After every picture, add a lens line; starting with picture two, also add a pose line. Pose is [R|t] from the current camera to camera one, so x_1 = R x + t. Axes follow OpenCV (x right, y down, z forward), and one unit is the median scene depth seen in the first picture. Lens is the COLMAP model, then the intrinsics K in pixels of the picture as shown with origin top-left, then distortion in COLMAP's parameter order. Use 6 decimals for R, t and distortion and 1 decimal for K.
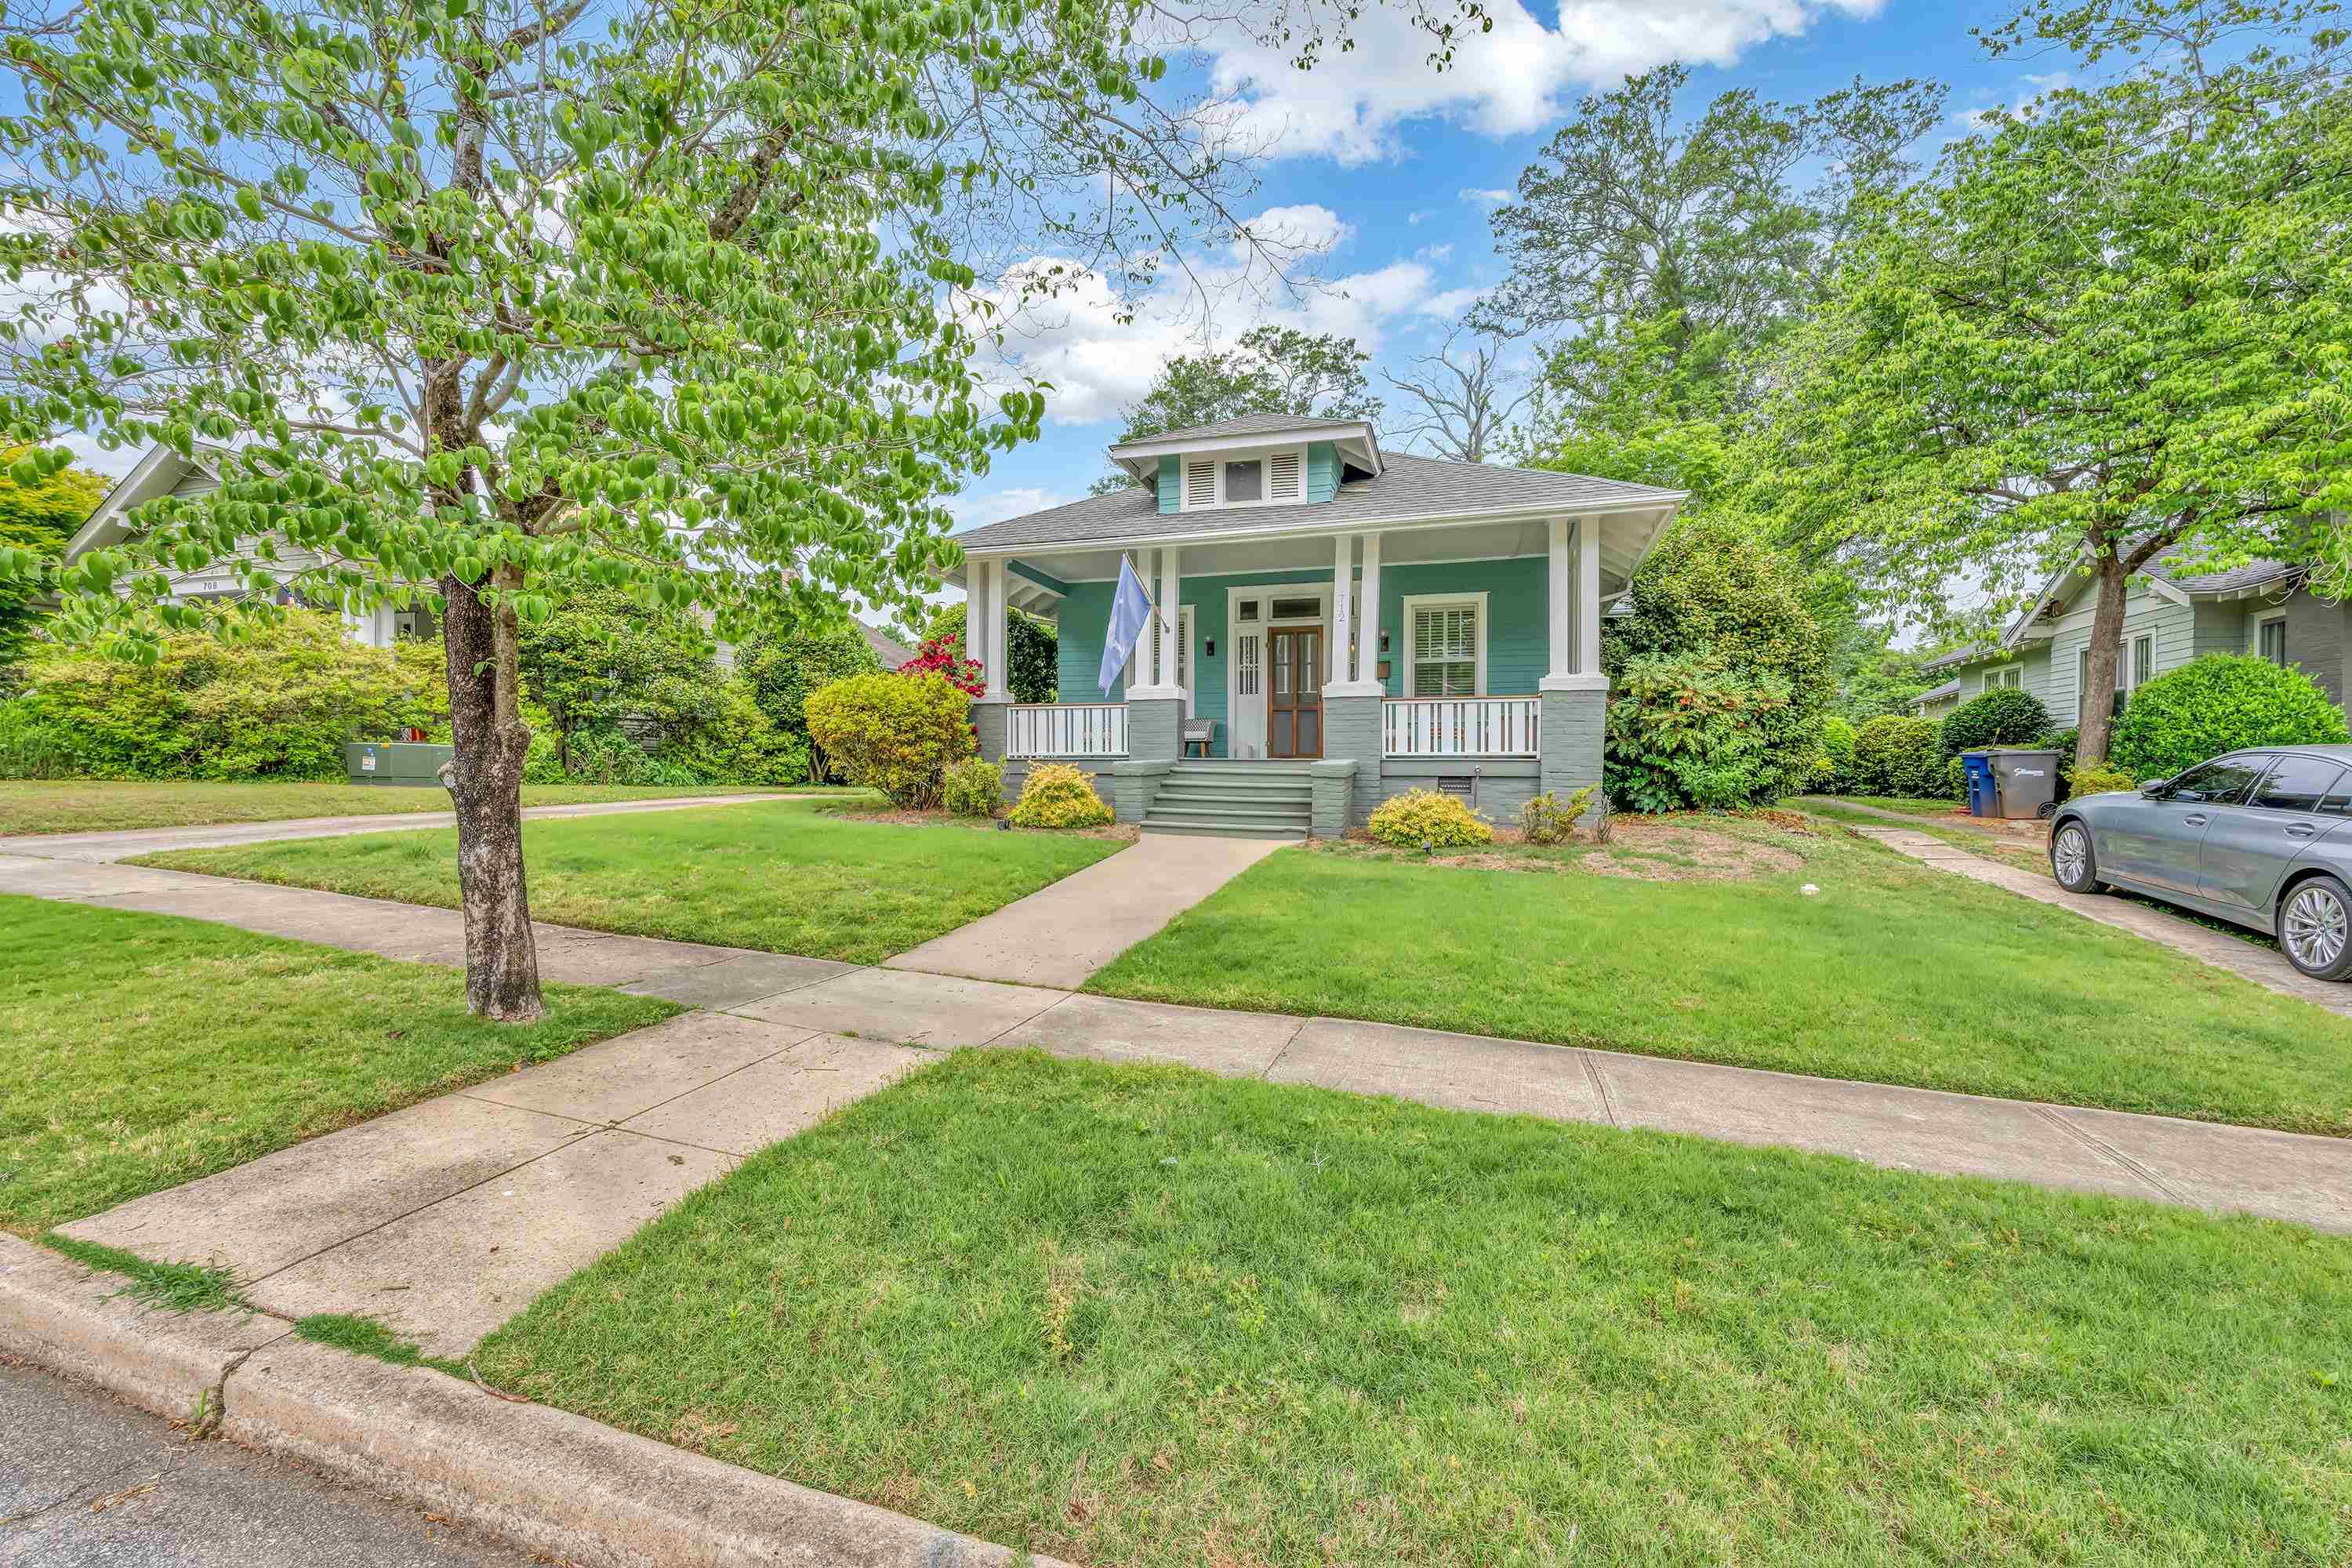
lens RADIAL K [[1013.8, 0, 1181.0], [0, 1013.8, 785.1], [0, 0, 1]] dist [-0.005106, 0.000273]
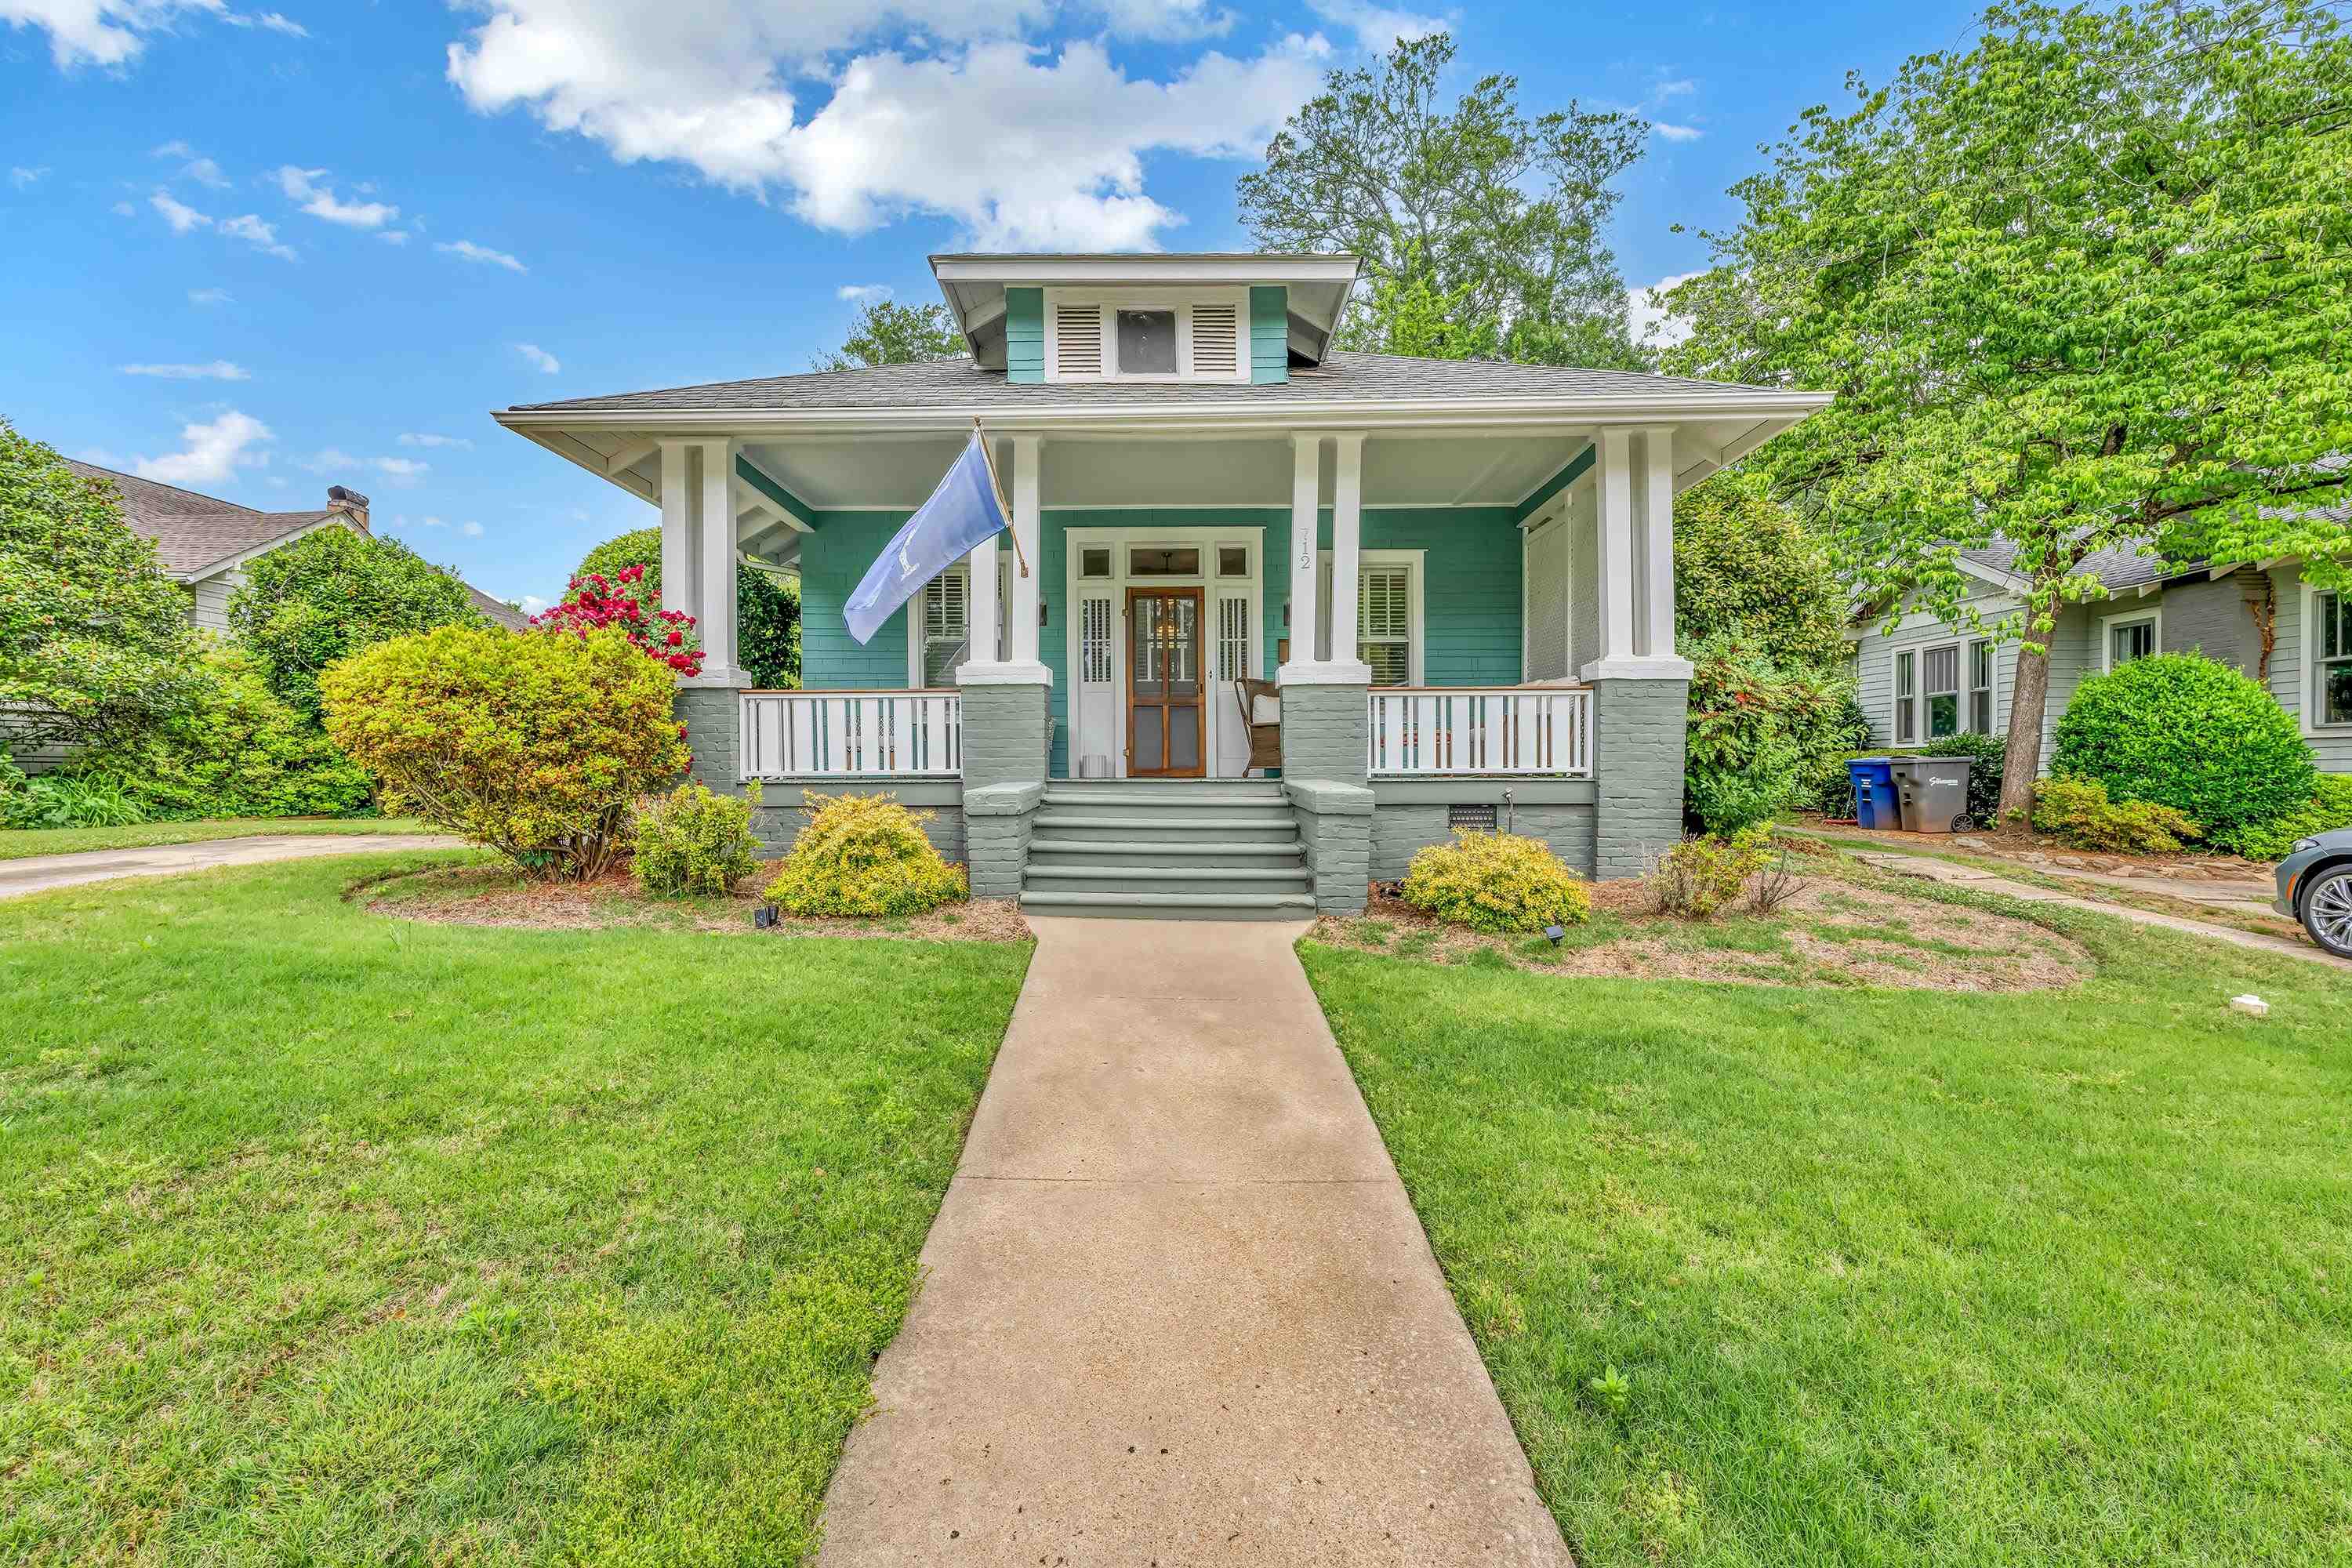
lens RADIAL K [[1013.8, 0, 1174.3], [0, 1013.8, 788.6], [0, 0, 1]] dist [-0.005106, 0.000273]
pose [[0.954946, -0.013980, 0.296450, -0.111078], [0.012887, 0.999901, 0.005642, -0.023497], [-0.296500, -0.001567, 0.955032, 0.380224]]
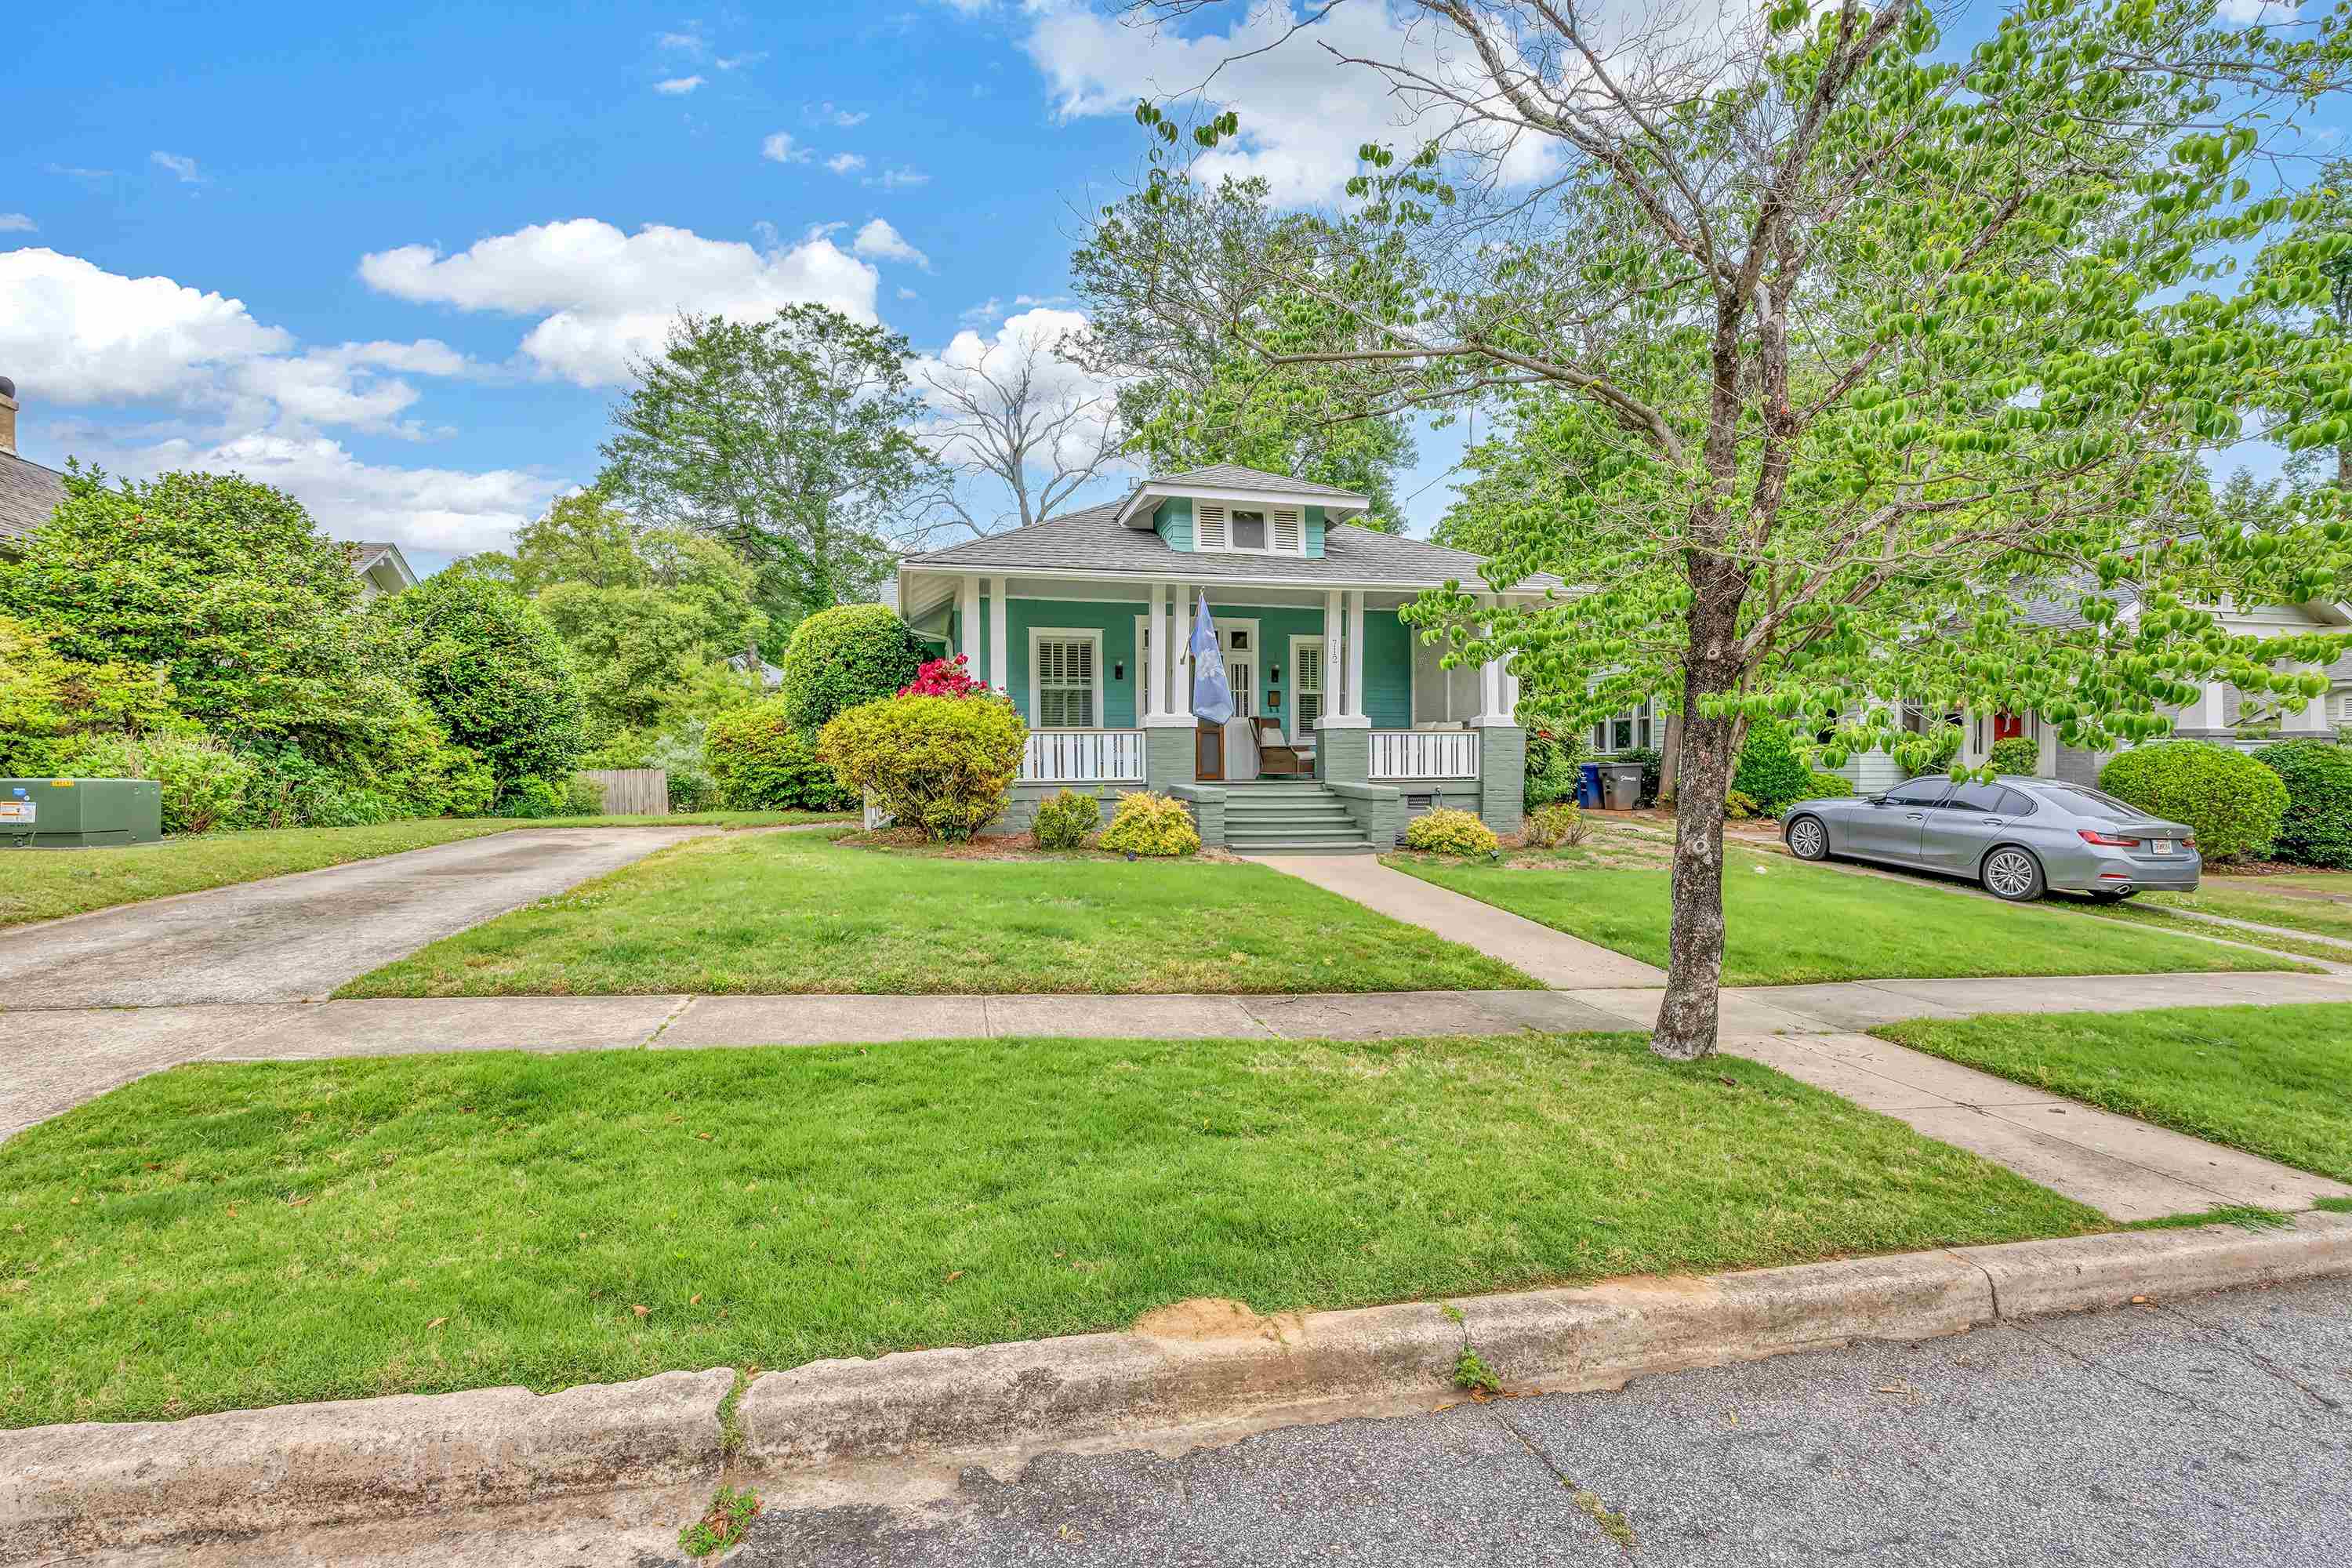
lens RADIAL K [[1013.8, 0, 1171.2], [0, 1013.8, 787.5], [0, 0, 1]] dist [-0.005106, 0.000273]
pose [[0.850054, -0.022489, 0.526215, -0.581207], [0.018741, 0.999747, 0.012451, -0.034959], [-0.526362, -0.000722, 0.850260, 0.106224]]
